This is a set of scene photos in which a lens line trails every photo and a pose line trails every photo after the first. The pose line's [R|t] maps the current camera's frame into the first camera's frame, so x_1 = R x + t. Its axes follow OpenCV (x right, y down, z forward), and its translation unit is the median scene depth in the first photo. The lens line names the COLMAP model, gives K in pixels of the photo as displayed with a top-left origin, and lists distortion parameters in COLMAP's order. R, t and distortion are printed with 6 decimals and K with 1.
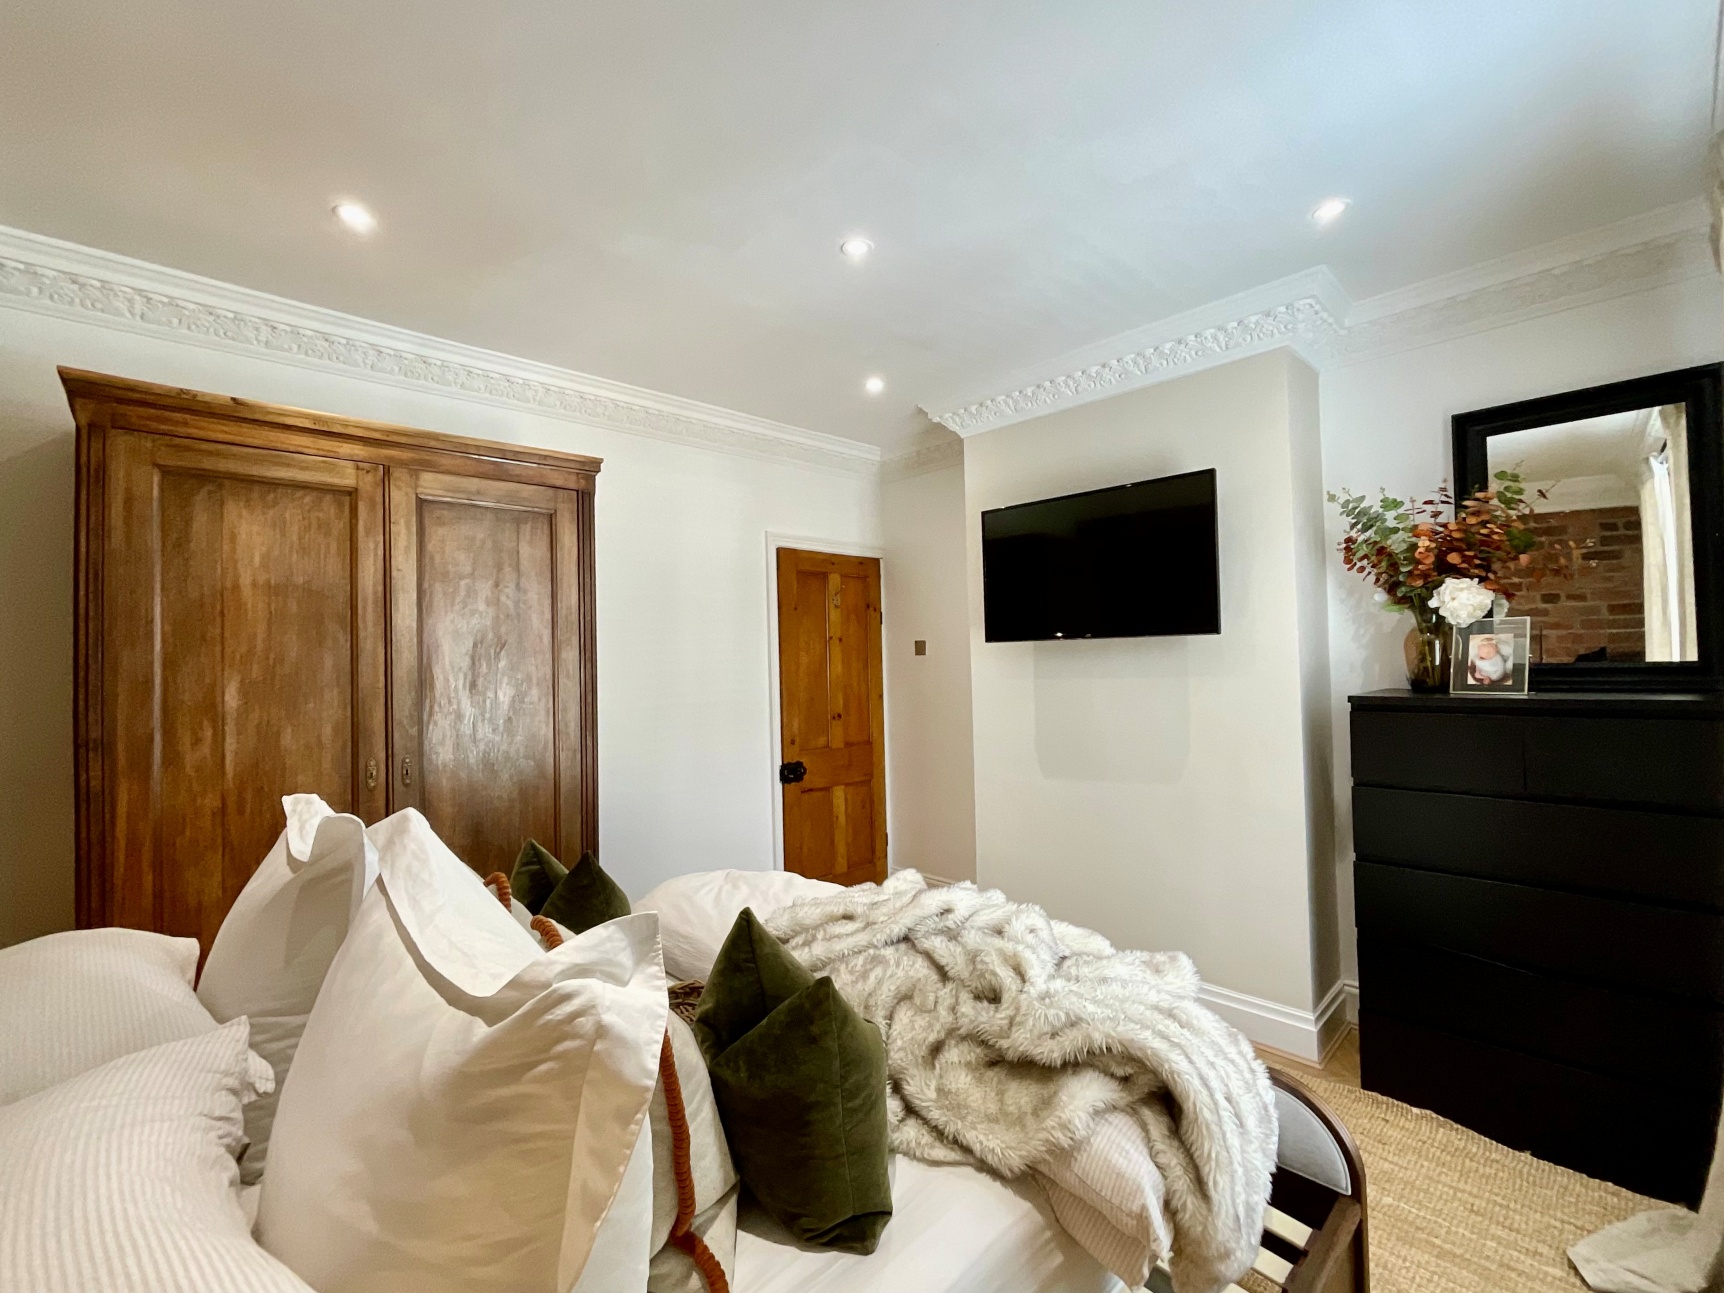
lens RADIAL K [[738.9, 0, 862.0], [0, 738.9, 646.5], [0, 0, 1]] dist [-0.003210, 0.001431]
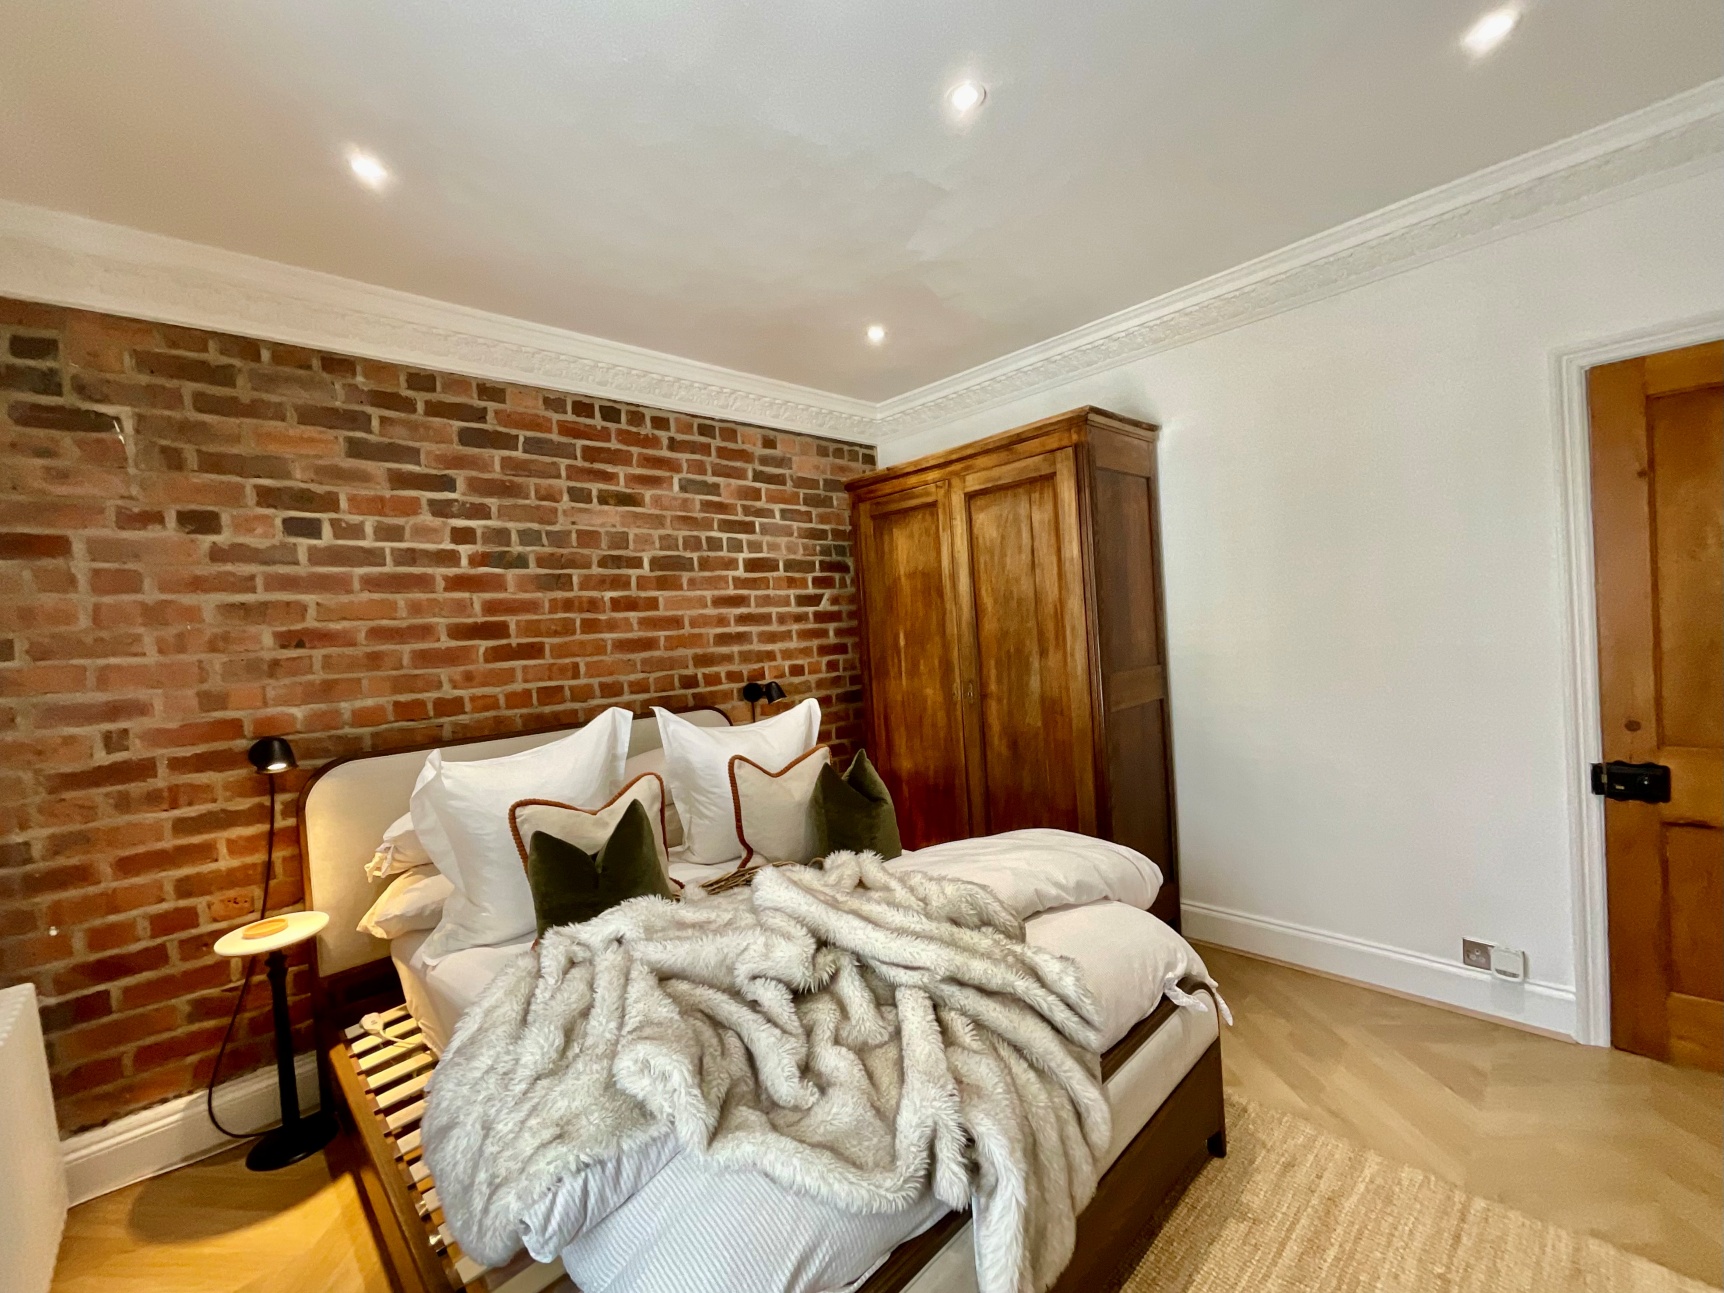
lens RADIAL K [[738.9, 0, 862.0], [0, 738.9, 646.5], [0, 0, 1]] dist [-0.003210, 0.001431]
pose [[0.007723, 0.042752, -0.999056, 0.729006], [0.086412, 0.995320, 0.043261, 0.000059], [0.996230, -0.086664, 0.003992, 0.739900]]
